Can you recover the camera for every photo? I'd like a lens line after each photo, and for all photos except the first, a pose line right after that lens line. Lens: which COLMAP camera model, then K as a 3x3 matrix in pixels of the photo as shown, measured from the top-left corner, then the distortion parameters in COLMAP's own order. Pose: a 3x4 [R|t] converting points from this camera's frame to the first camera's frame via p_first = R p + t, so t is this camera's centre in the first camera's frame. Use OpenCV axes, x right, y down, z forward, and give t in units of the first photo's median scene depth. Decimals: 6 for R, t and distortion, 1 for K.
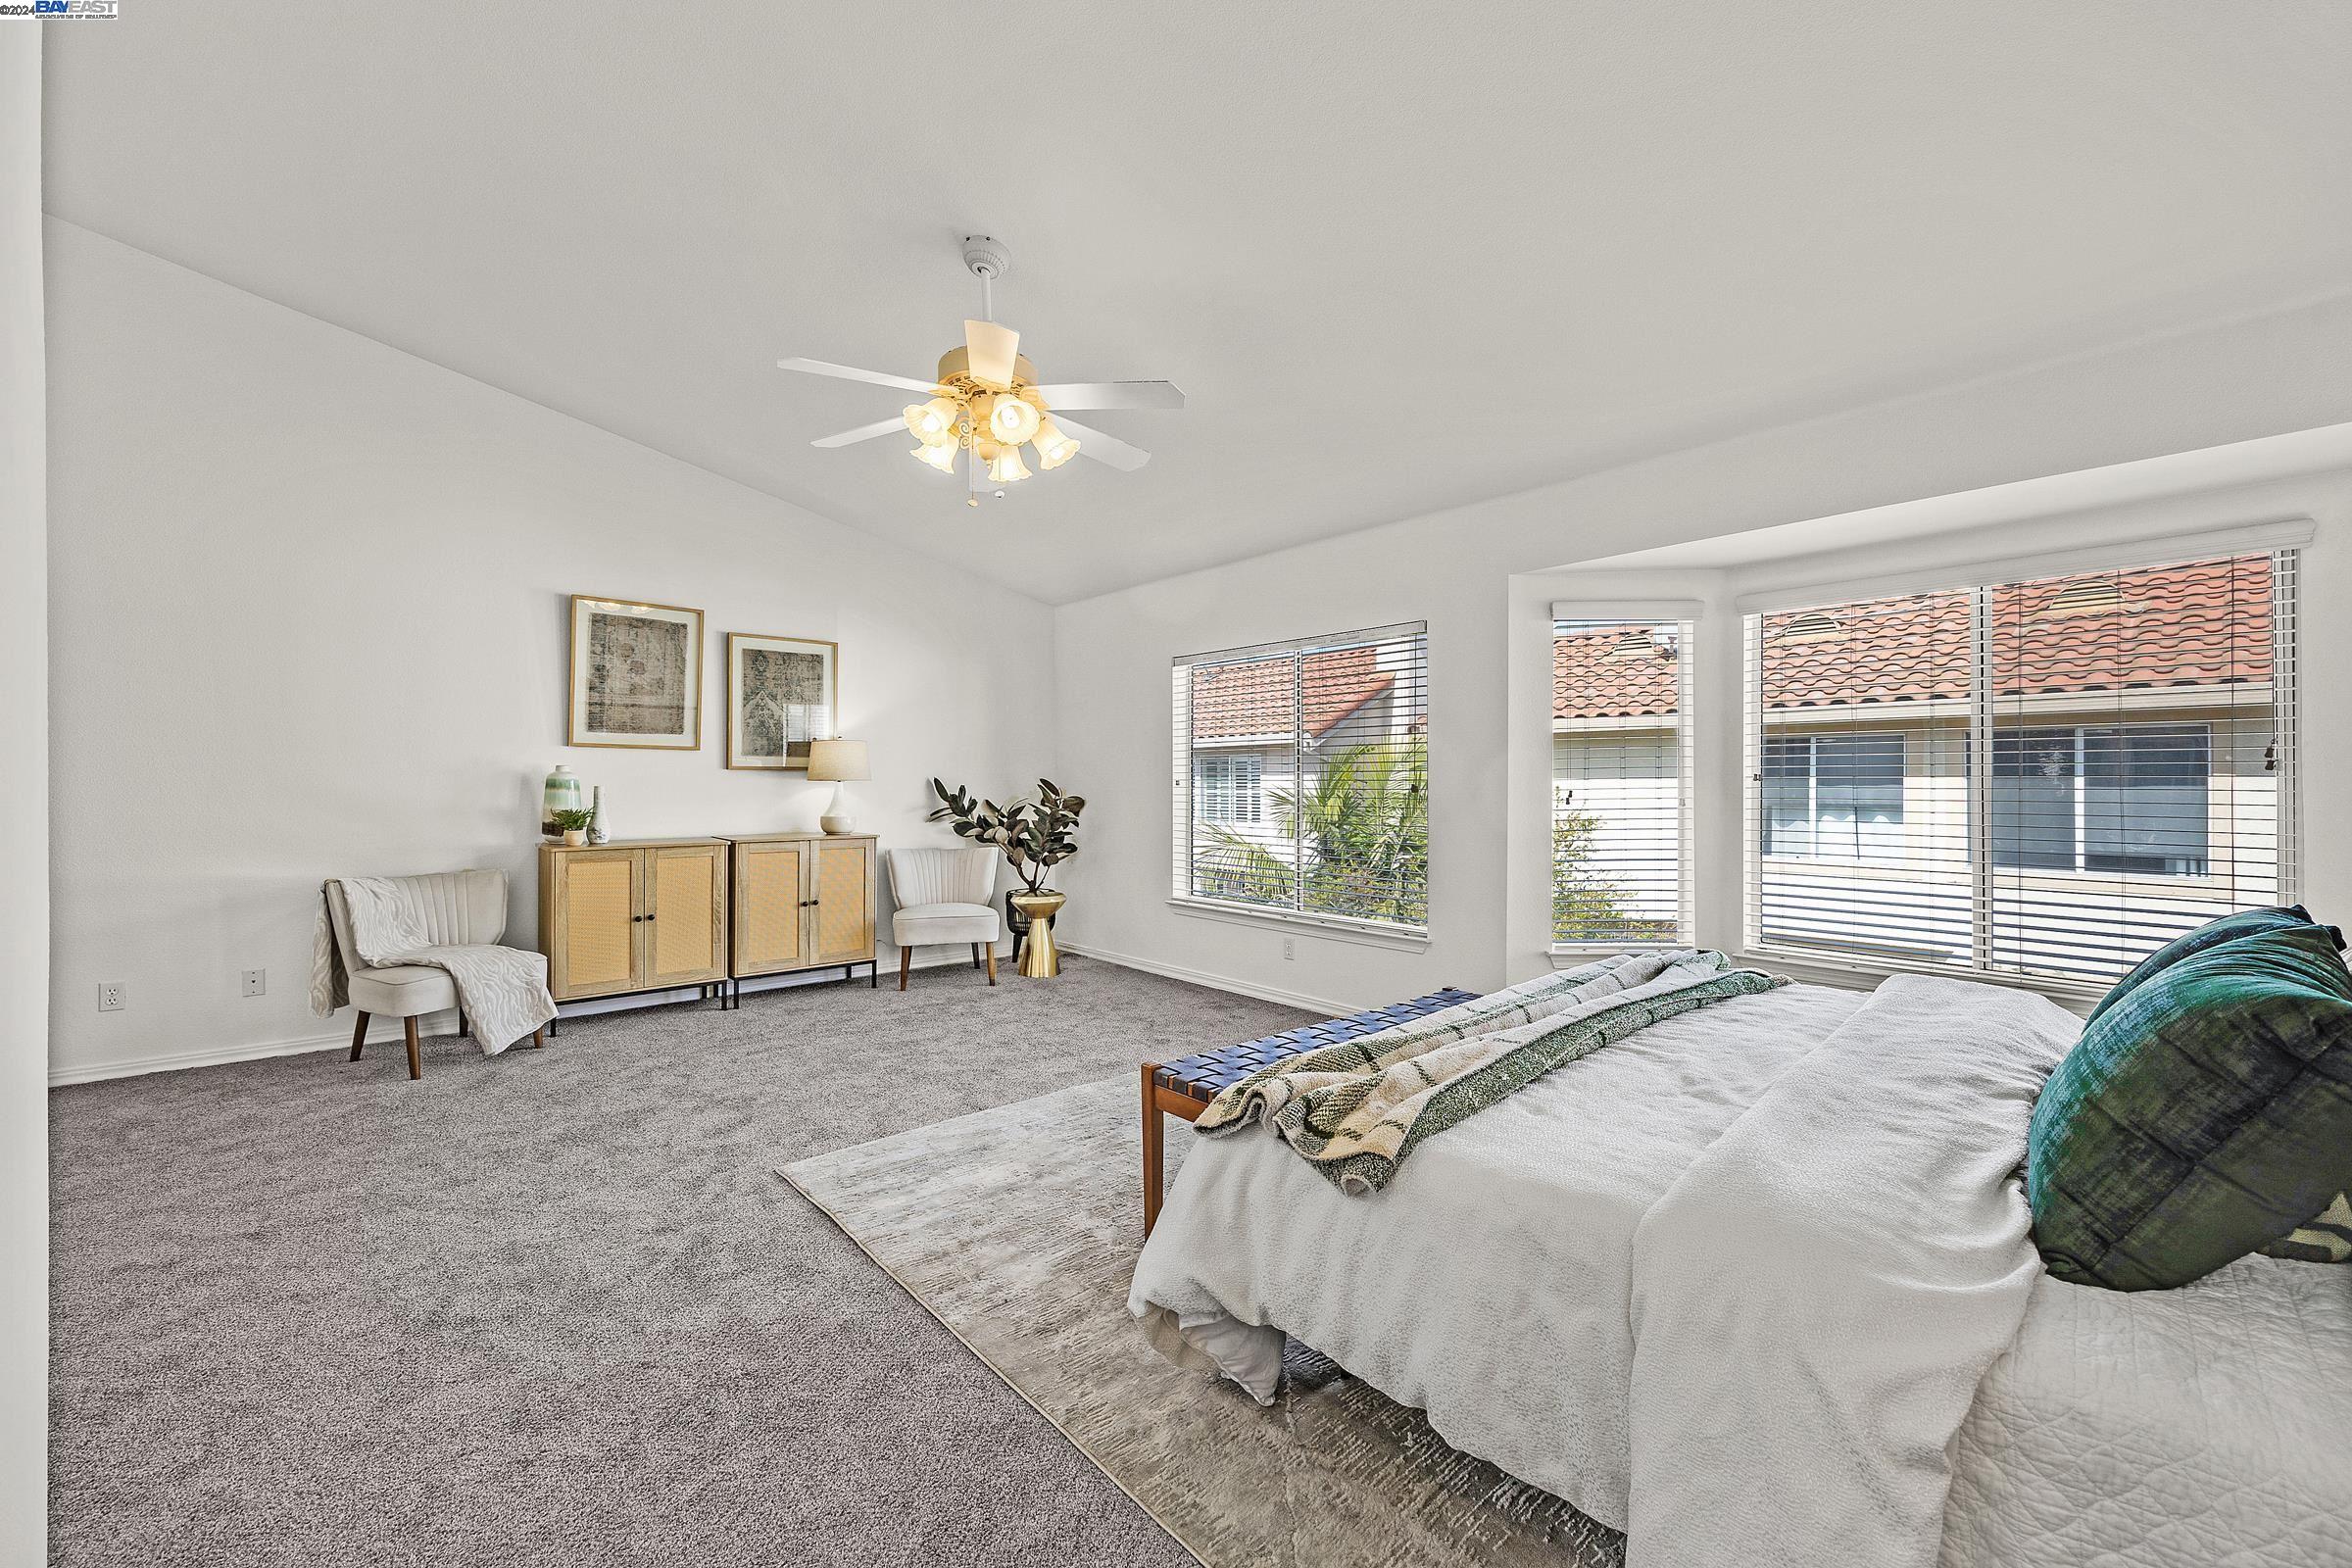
lens RADIAL K [[946.3, 0, 1180.0], [0, 946.3, 781.4], [0, 0, 1]] dist [-0.000874, 0.000003]
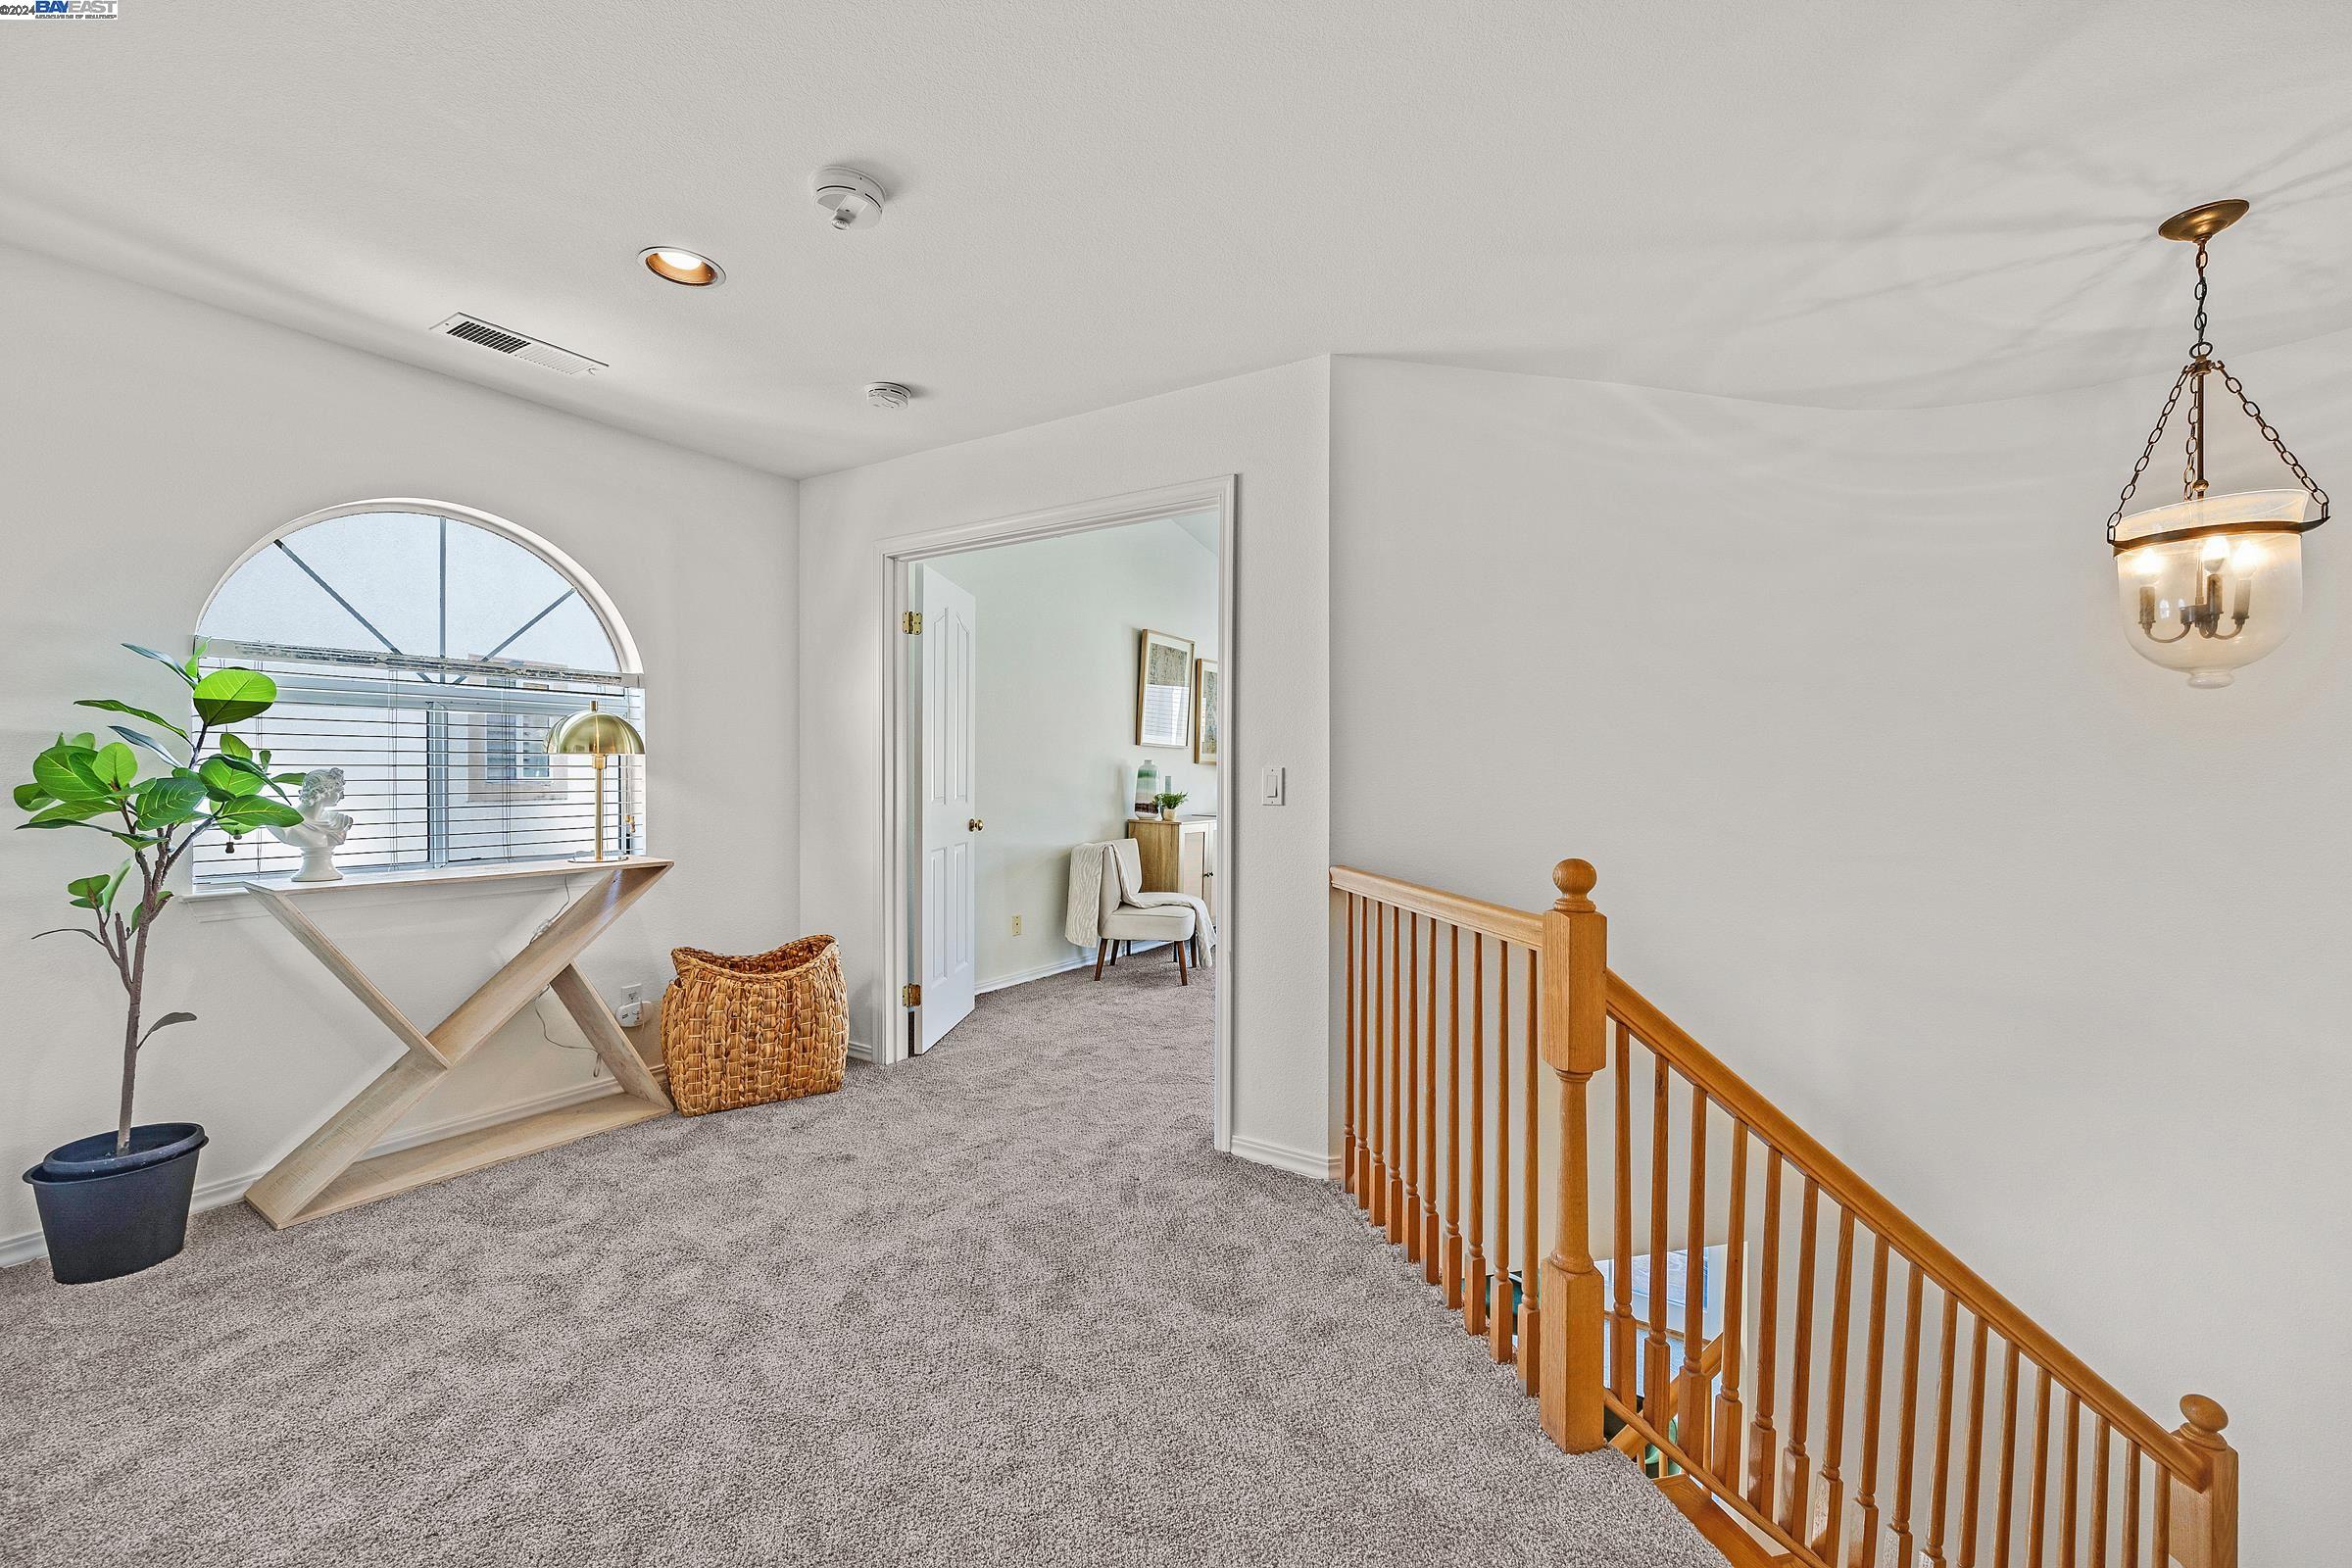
lens RADIAL K [[946.3, 0, 1180.0], [0, 946.3, 781.4], [0, 0, 1]] dist [-0.000874, 0.000003]
pose [[0.957351, -0.000155, 0.288929, -0.914132], [-0.000028, 1.000000, 0.000629, 0.011231], [-0.288929, -0.000610, 0.957350, -0.243589]]
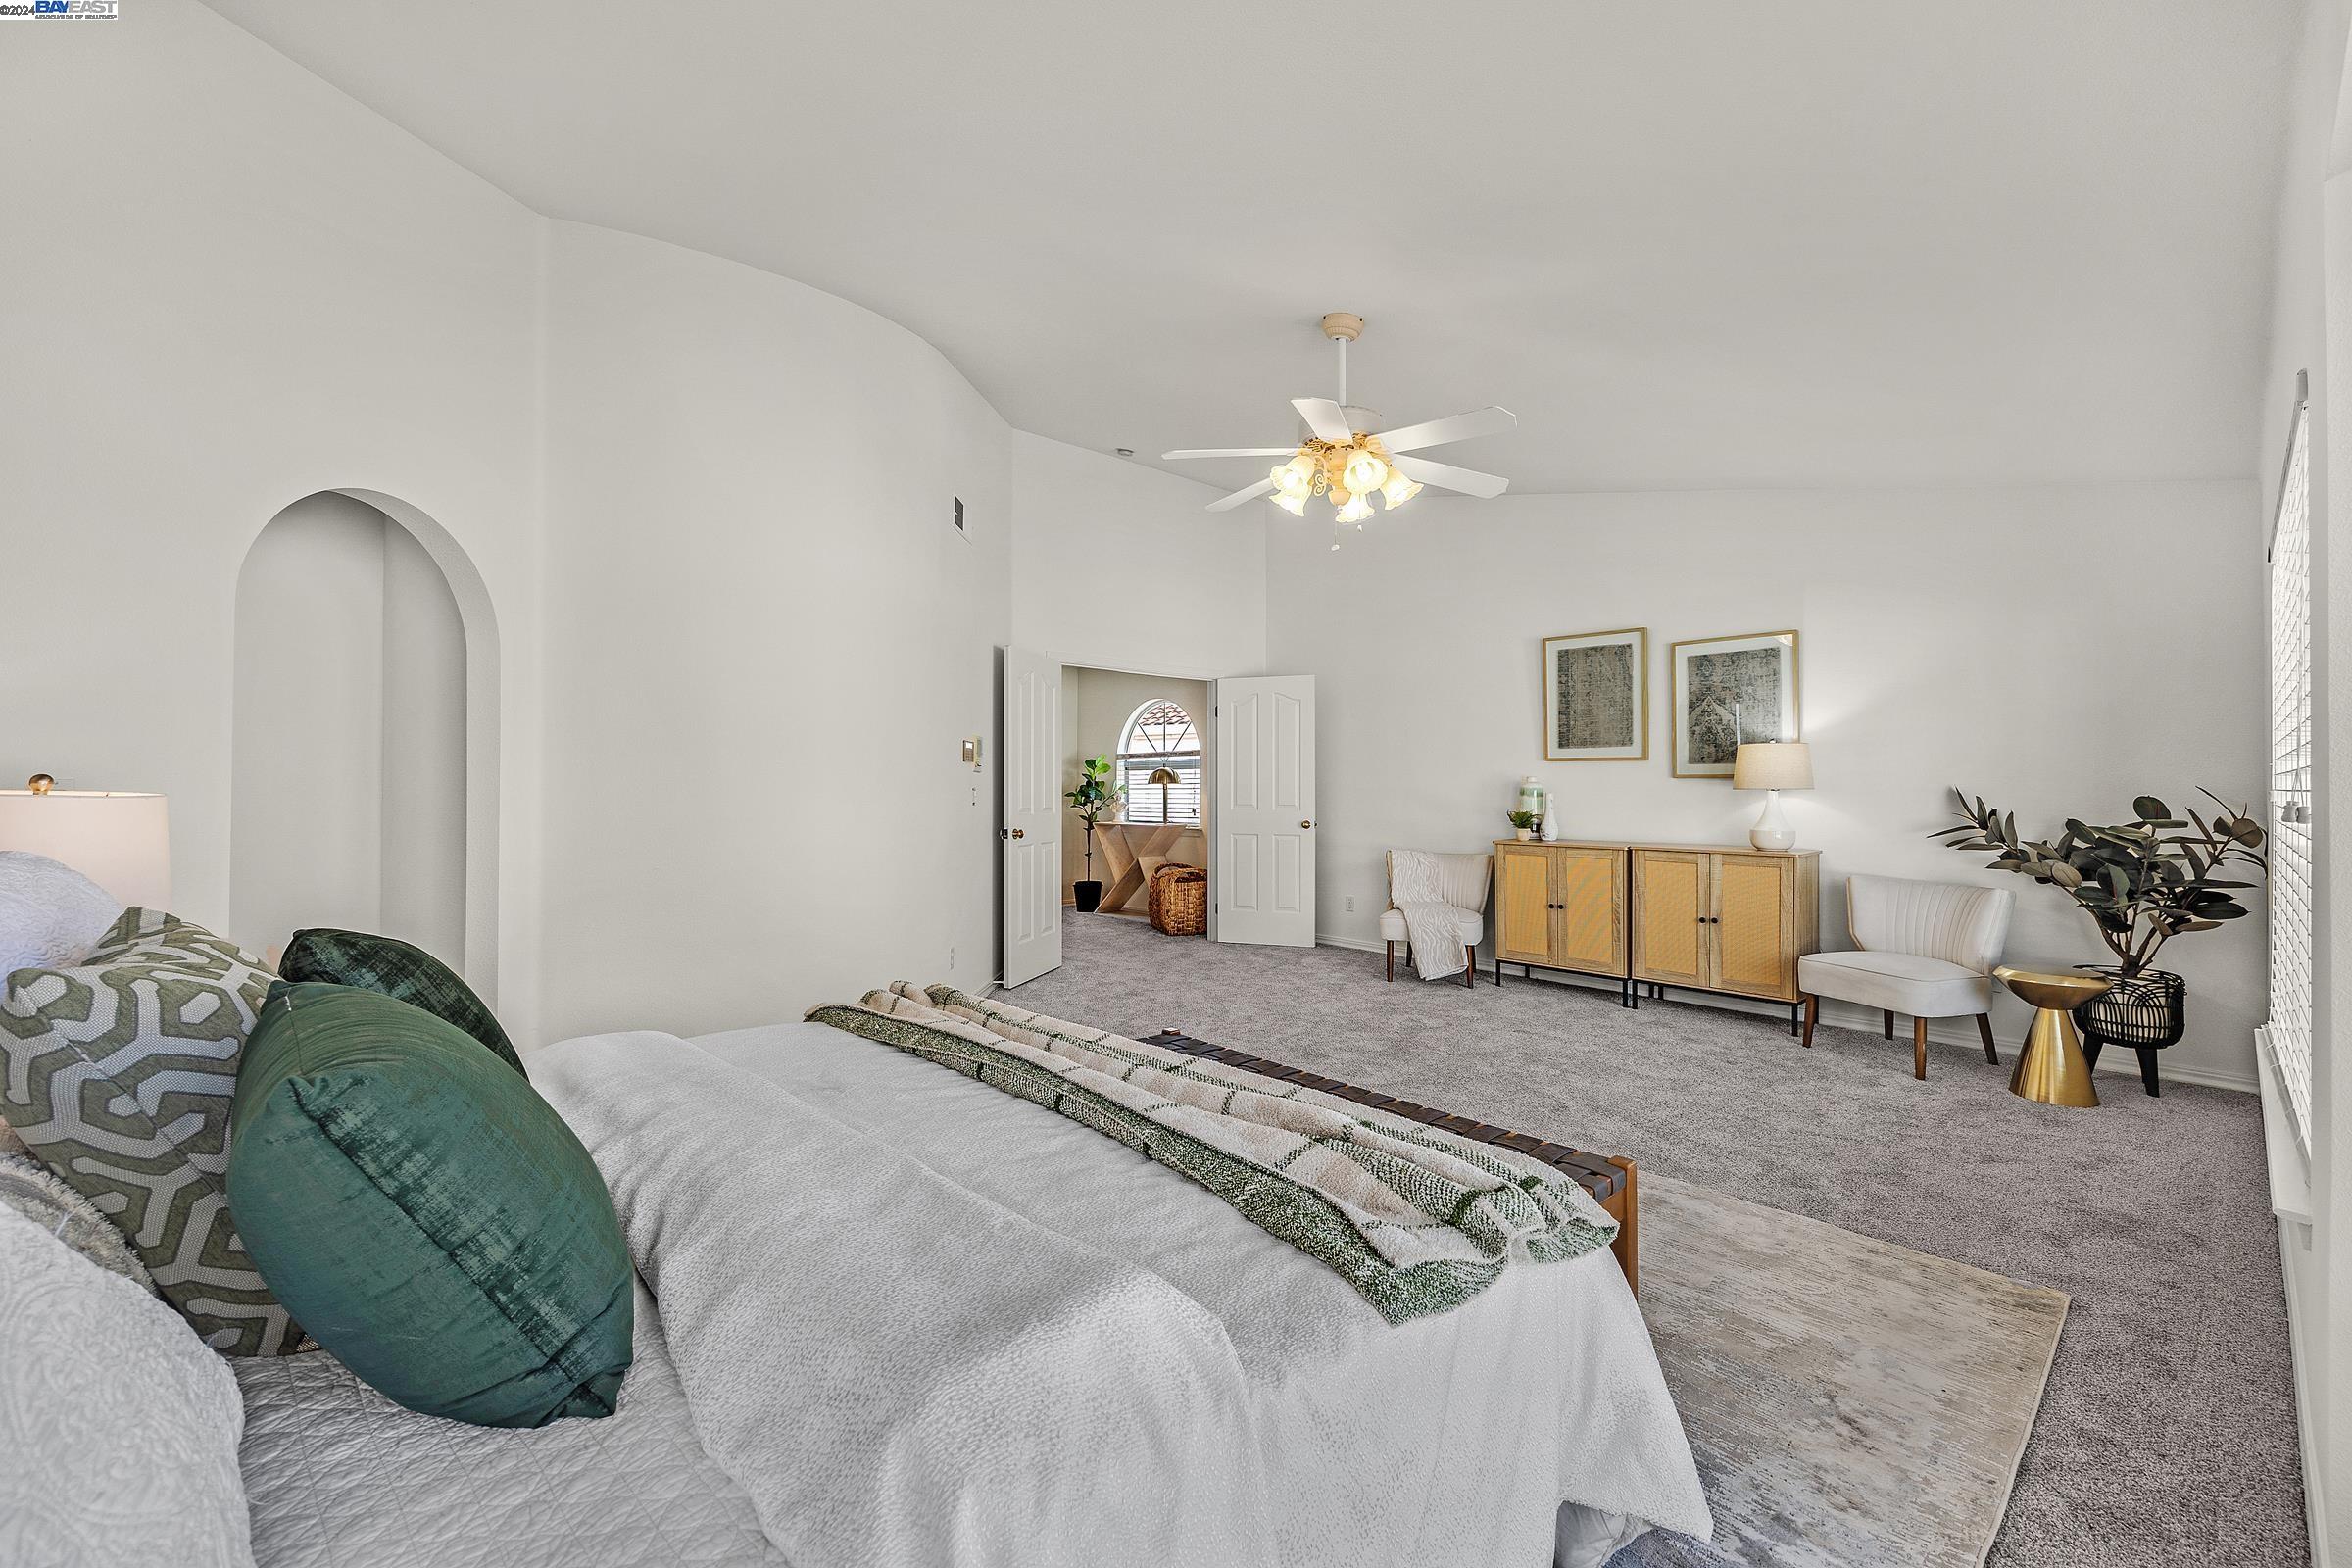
lens RADIAL K [[946.3, 0, 1180.0], [0, 946.3, 781.4], [0, 0, 1]] dist [-0.000874, 0.000003]
pose [[0.008060, -0.005879, -0.999950, 0.555699], [-0.002619, 0.999979, -0.005900, -0.001790], [0.999964, 0.002666, 0.008045, 0.482515]]
